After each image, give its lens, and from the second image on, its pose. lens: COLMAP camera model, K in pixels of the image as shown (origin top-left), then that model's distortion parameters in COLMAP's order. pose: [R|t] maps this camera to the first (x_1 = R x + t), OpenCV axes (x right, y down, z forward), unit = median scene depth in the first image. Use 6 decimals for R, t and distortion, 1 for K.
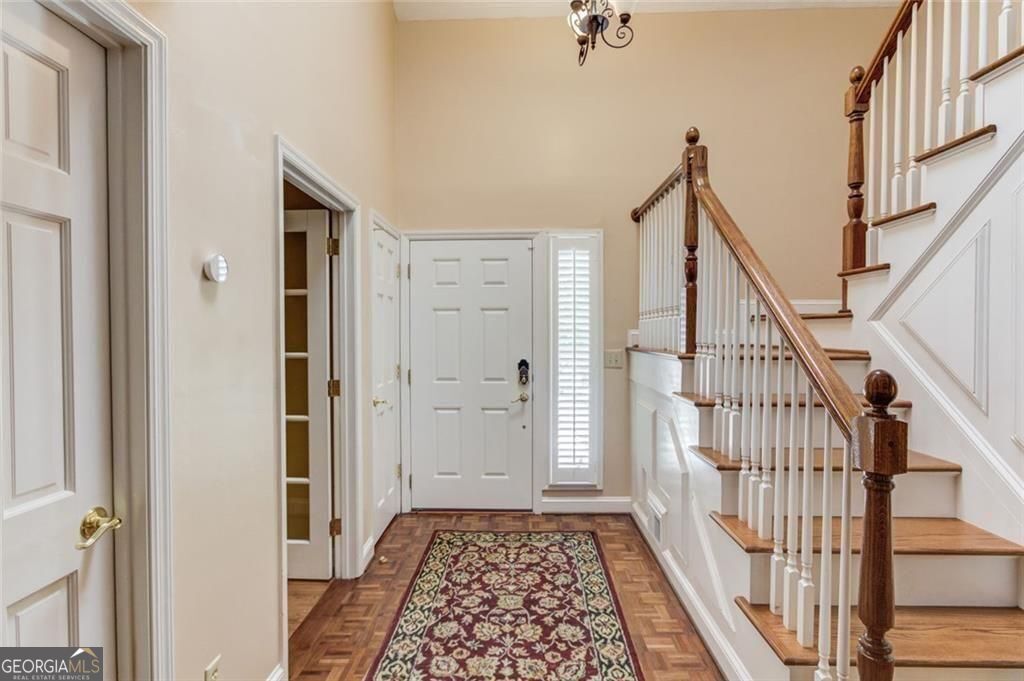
lens RADIAL K [[478.2, 0, 505.8], [0, 478.2, 343.7], [0, 0, 1]] dist [-0.014407, -0.000685]
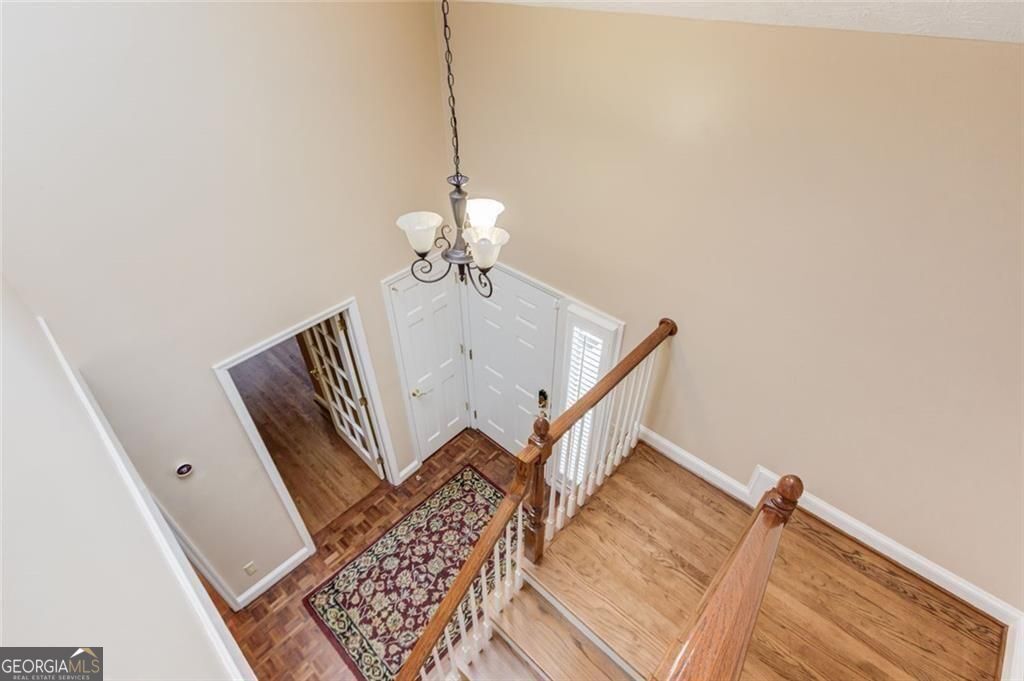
lens RADIAL K [[478.2, 0, 517.5], [0, 478.2, 340.5], [0, 0, 1]] dist [-0.014407, -0.000685]
pose [[0.763997, 0.411114, -0.497286, 0.654515], [-0.019838, 0.785326, 0.618764, -0.978455], [0.644915, -0.462869, 0.608142, 0.505713]]
